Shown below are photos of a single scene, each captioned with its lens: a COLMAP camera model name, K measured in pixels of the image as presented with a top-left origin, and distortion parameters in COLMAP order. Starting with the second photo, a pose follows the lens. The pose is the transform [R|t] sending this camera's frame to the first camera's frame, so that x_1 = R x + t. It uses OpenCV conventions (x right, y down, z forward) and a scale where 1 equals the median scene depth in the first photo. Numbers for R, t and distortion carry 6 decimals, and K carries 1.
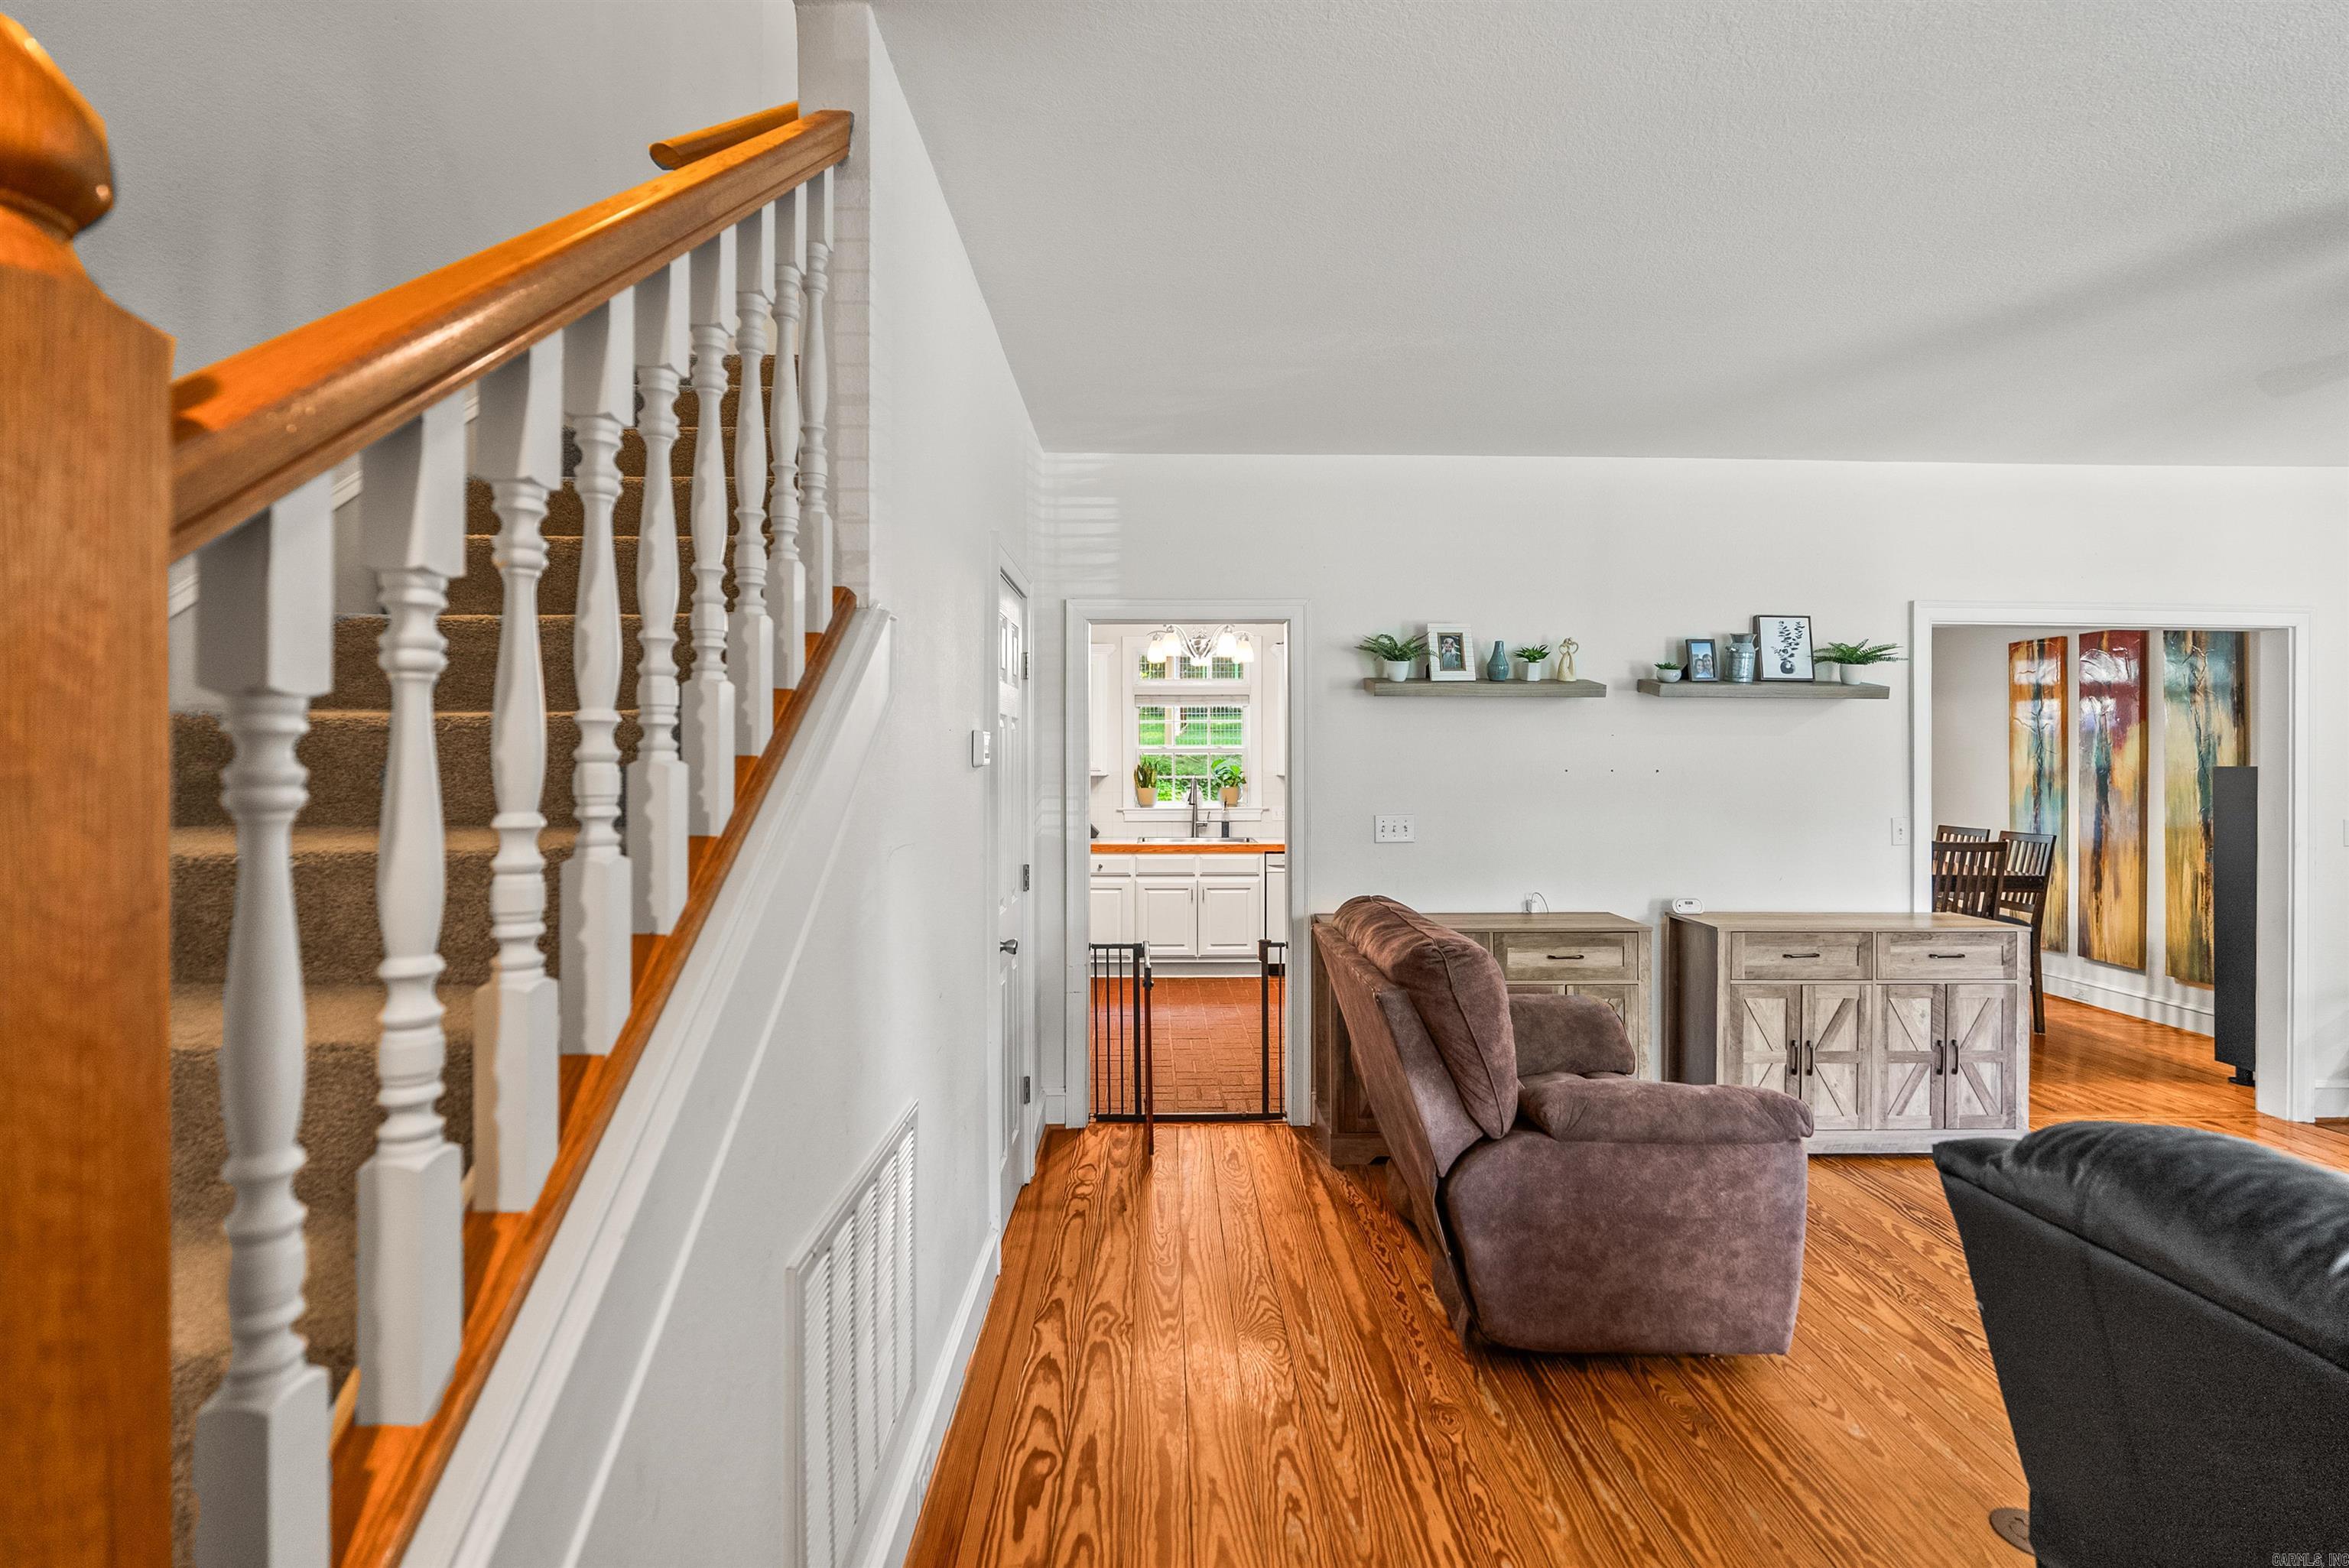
lens RADIAL K [[1060.5, 0, 1179.5], [0, 1060.5, 750.8], [0, 0, 1]] dist [-0.002962, -0.000299]
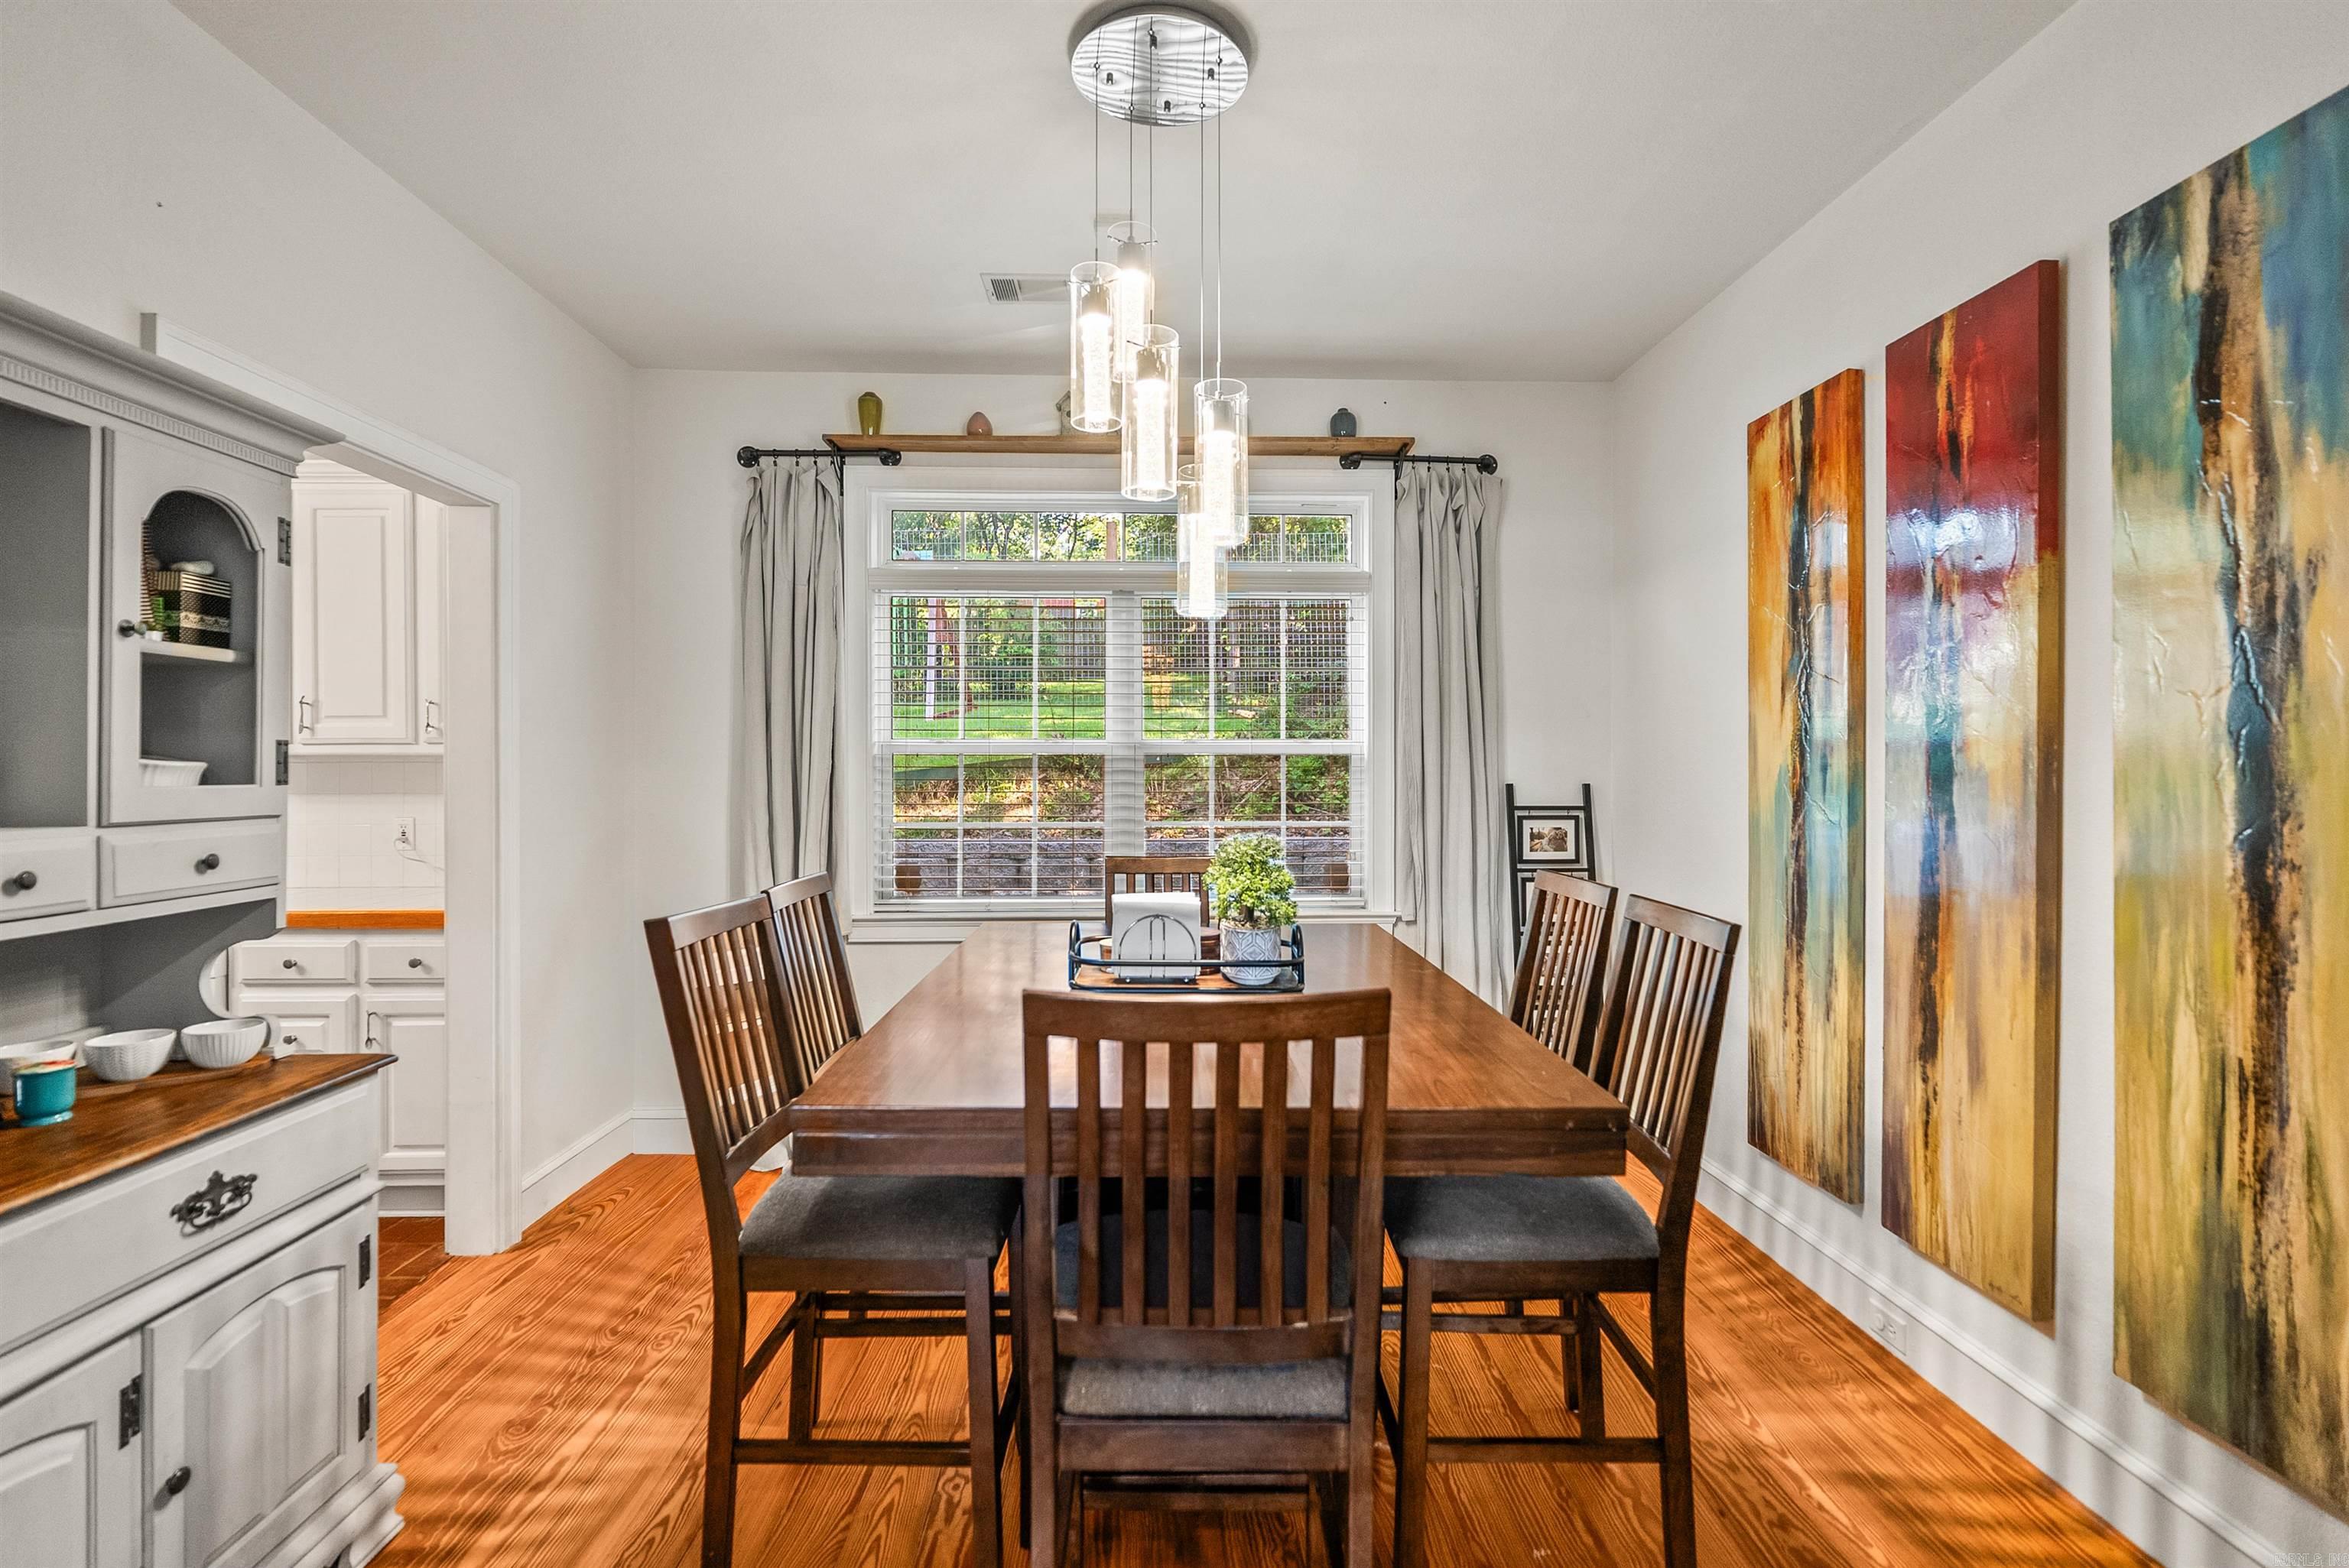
lens RADIAL K [[1041.1, 0, 1170.9], [0, 1041.1, 768.9], [0, 0, 1]] dist [-0.005946, -0.000331]
pose [[0.999996, -0.002688, -0.001122, 0.614012], [0.002695, 0.999973, 0.006867, 0.032530], [0.001104, -0.006870, 0.999976, 0.652209]]
